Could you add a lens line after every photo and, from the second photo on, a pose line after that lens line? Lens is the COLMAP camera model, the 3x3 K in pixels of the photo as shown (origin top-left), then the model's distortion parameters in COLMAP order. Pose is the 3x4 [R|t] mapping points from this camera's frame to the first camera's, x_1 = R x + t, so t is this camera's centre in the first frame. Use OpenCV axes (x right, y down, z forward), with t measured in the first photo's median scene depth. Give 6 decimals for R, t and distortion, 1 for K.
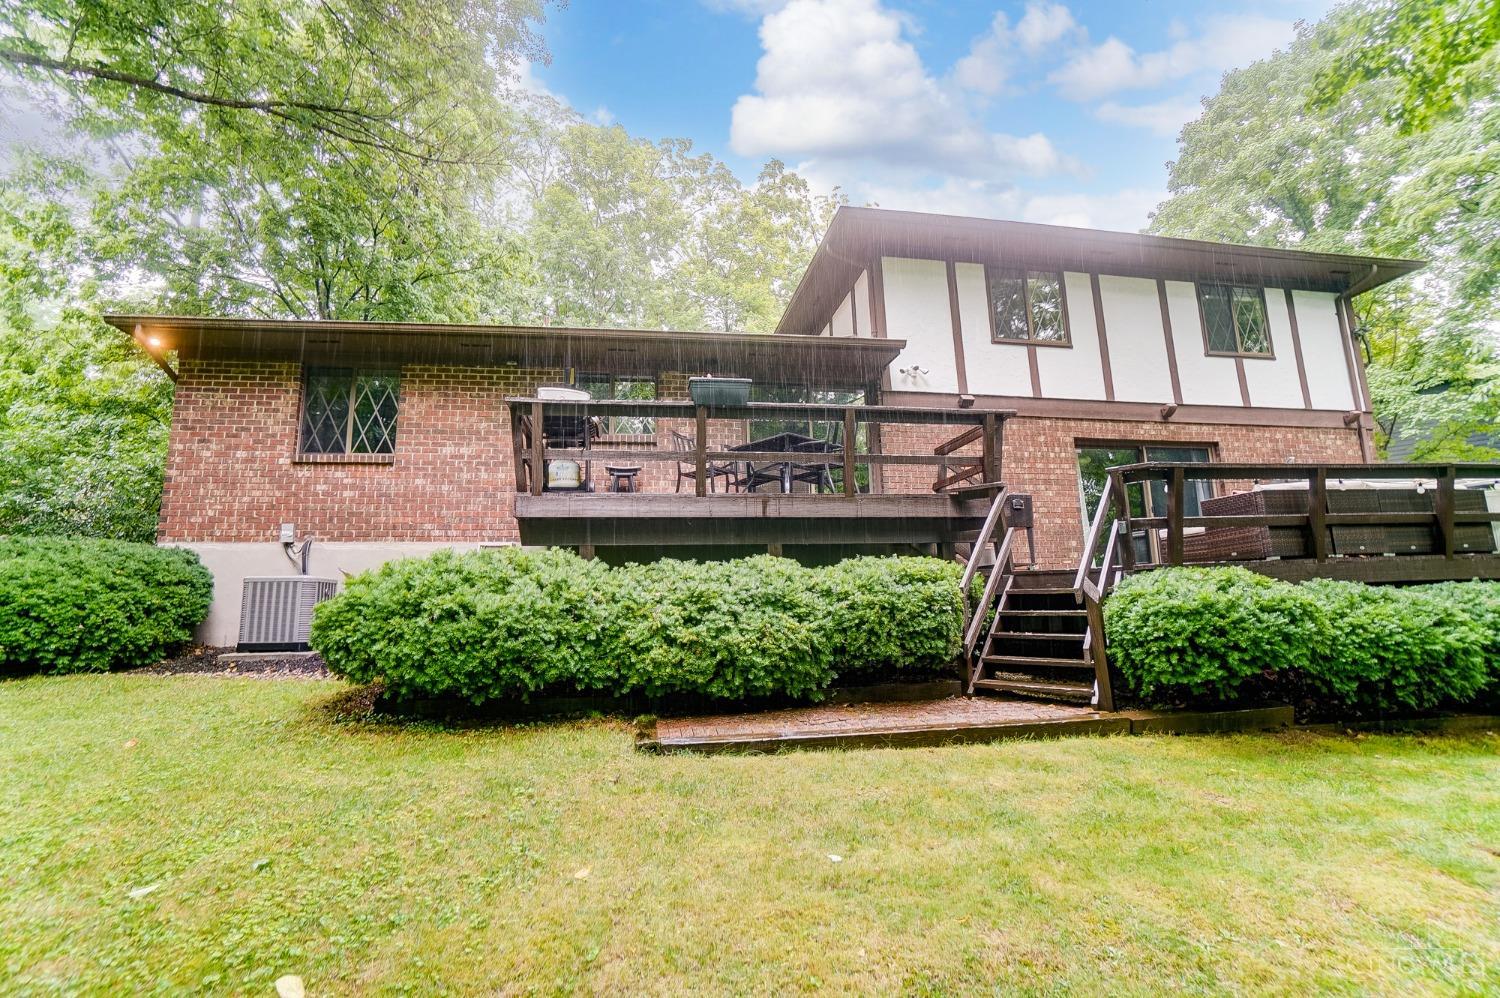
lens RADIAL K [[657.3, 0, 756.5], [0, 657.3, 494.1], [0, 0, 1]] dist [-0.041948, 0.000857]
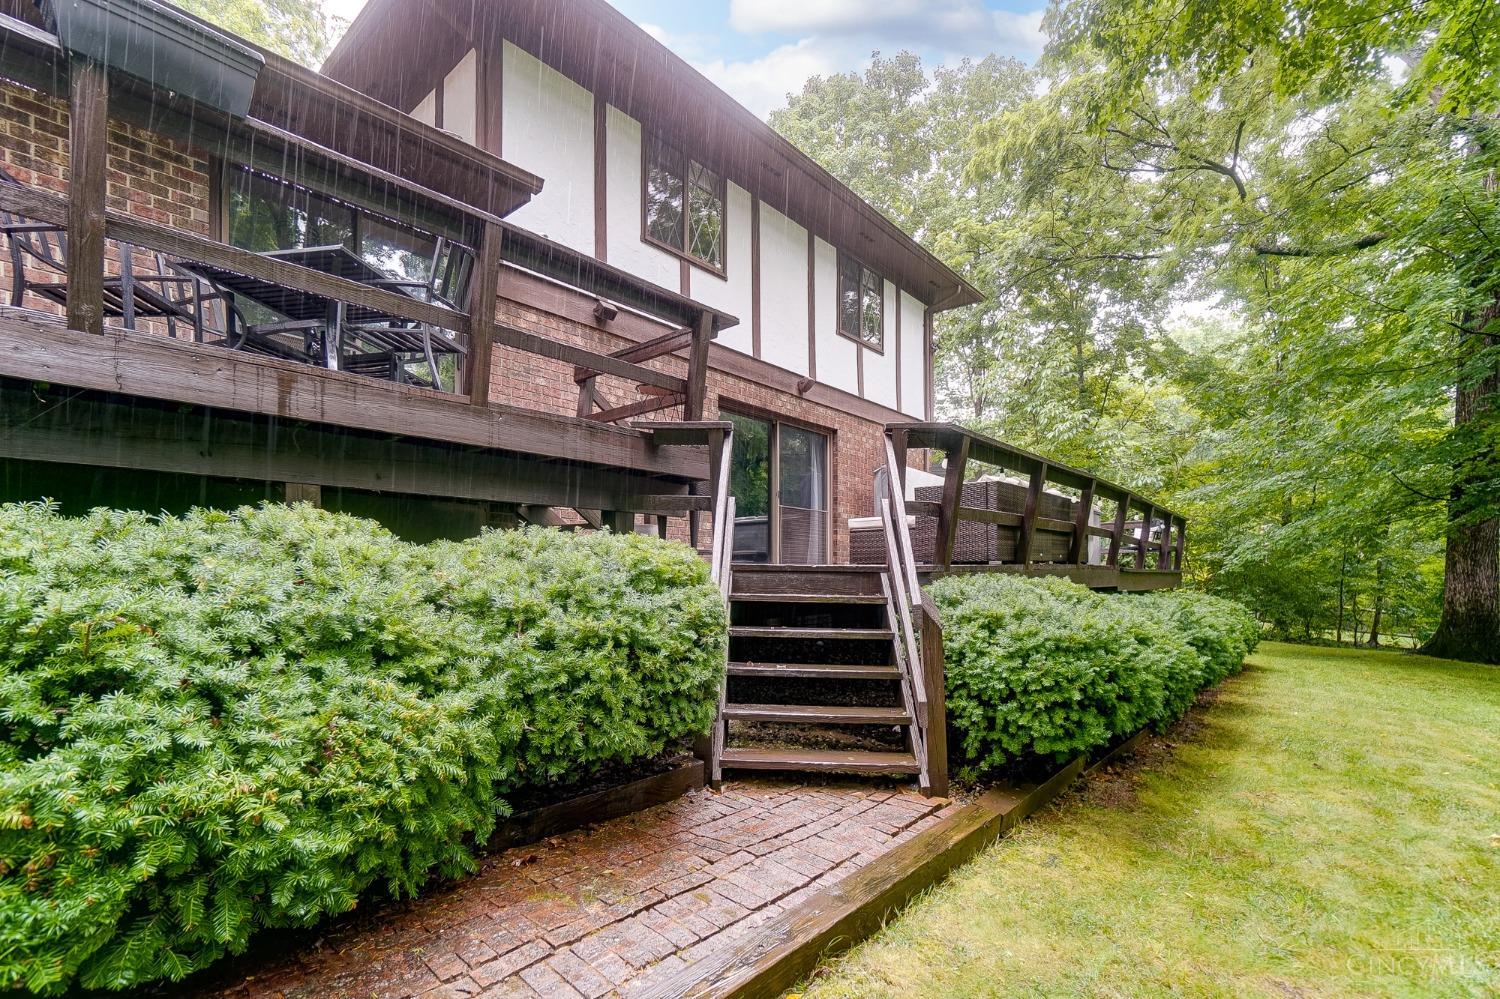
lens RADIAL K [[685.4, 0, 727.4], [0, 685.4, 582.3], [0, 0, 1]] dist [-0.057873, 0.025454]
pose [[0.783357, 0.016507, 0.621353, -0.032828], [-0.120919, 0.984596, 0.126289, 0.056470], [-0.609697, -0.174063, 0.773286, 0.530178]]
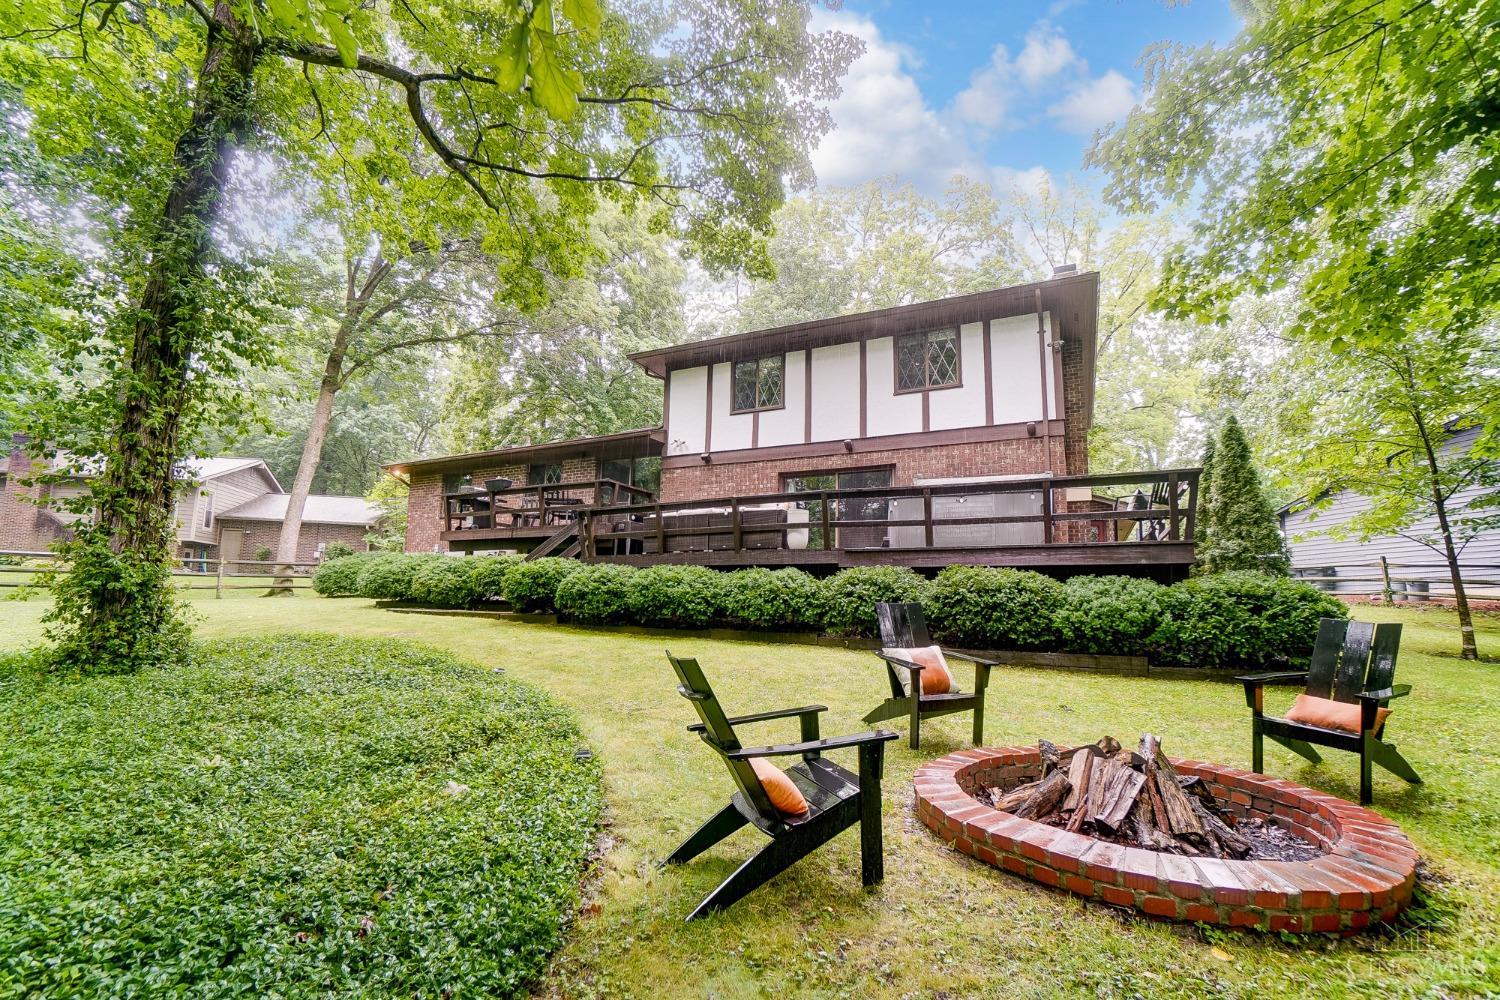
lens RADIAL K [[662.7, 0, 770.7], [0, 662.7, 519.5], [0, 0, 1]] dist [-0.051425, 0.000040]
pose [[0.818509, -0.039404, -0.573141, 2.283298], [0.059656, 0.998081, 0.016577, -0.012873], [0.571389, -0.047759, 0.819289, -0.396853]]
